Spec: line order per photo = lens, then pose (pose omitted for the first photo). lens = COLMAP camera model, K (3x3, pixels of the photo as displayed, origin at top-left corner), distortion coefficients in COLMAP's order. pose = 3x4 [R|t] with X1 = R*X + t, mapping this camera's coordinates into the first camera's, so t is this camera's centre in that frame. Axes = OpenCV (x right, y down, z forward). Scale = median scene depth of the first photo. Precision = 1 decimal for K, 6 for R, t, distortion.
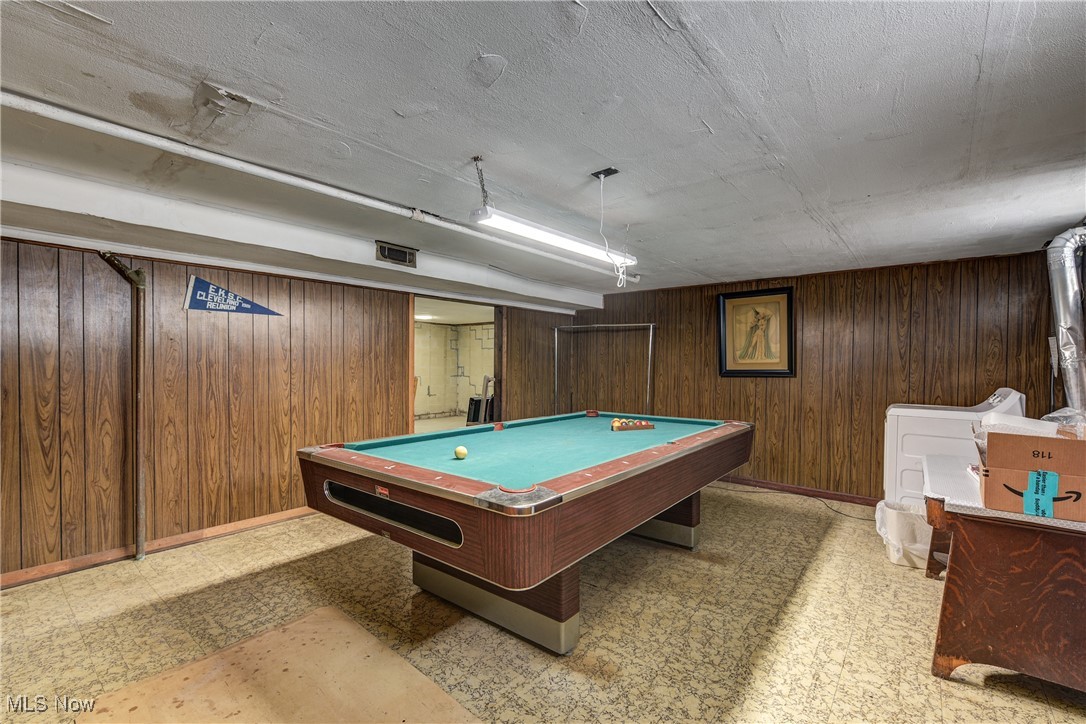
lens RADIAL K [[466.0, 0, 528.9], [0, 466.0, 368.7], [0, 0, 1]] dist [0.002456, -0.001444]
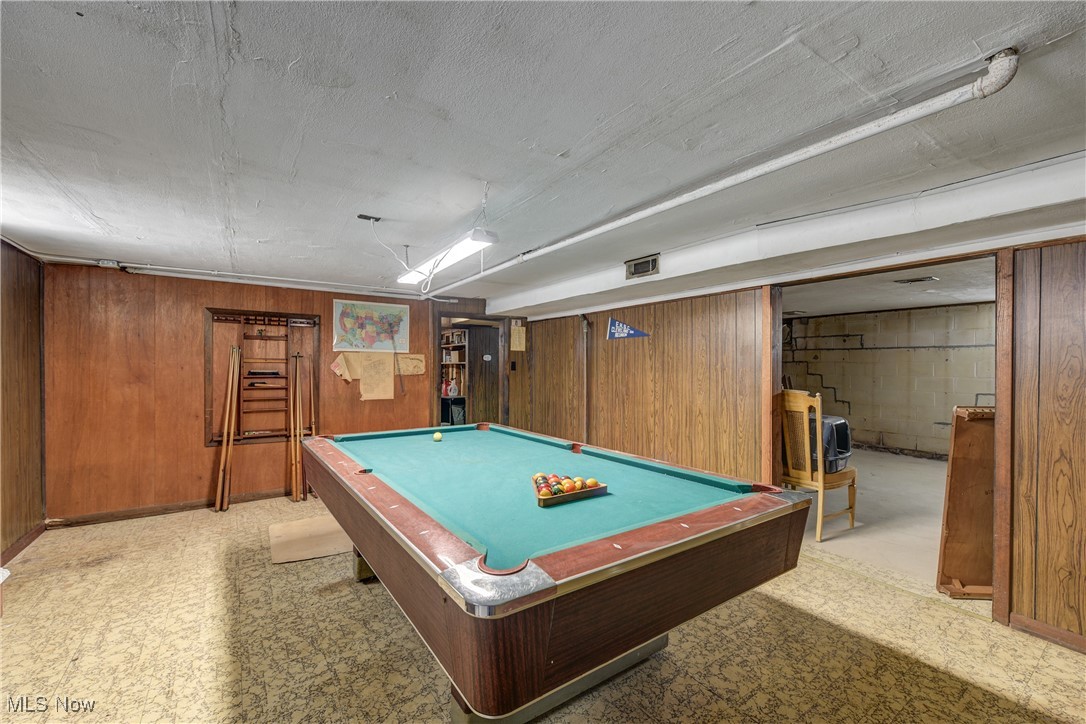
lens RADIAL K [[461.0, 0, 560.3], [0, 461.0, 367.0], [0, 0, 1]] dist [-0.001655, -0.000636]
pose [[-0.249571, -0.005709, -0.968340, 0.748894], [-0.015199, 0.999883, -0.001978, -0.025943], [0.968237, 0.014224, -0.249628, 1.123399]]
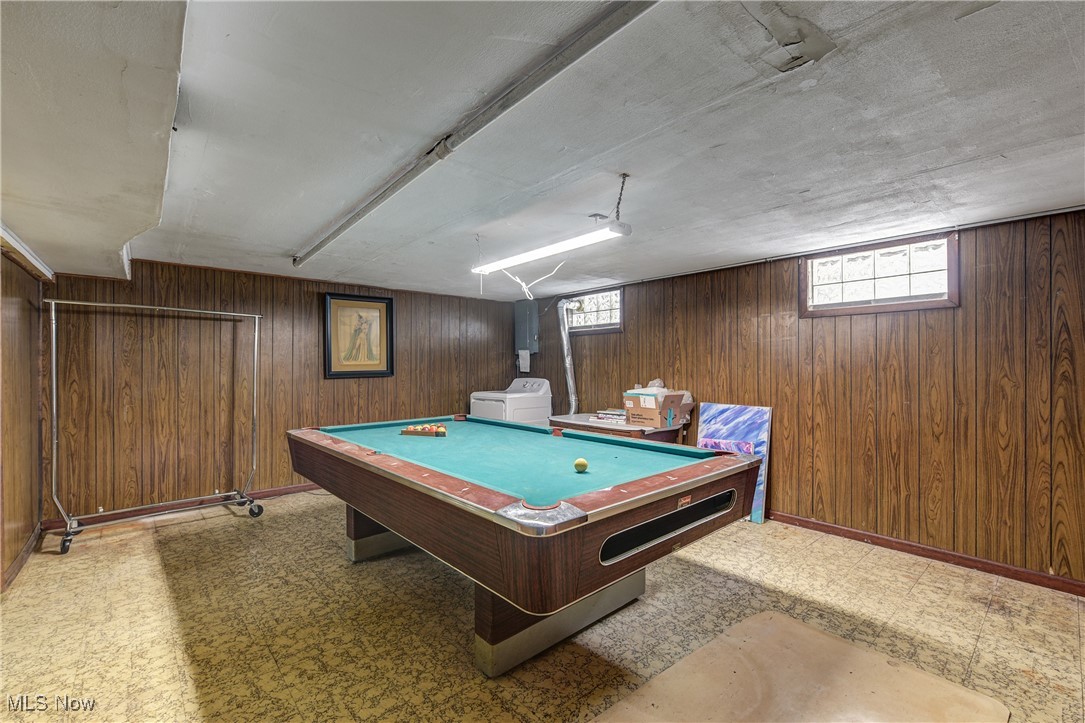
lens RADIAL K [[465.5, 0, 554.2], [0, 465.5, 367.1], [0, 0, 1]] dist [0.002456, -0.001444]
pose [[0.141911, -0.013174, 0.989792, -0.699801], [0.012349, 0.999857, 0.011537, -0.018354], [-0.989802, 0.010586, 0.142054, 0.597952]]
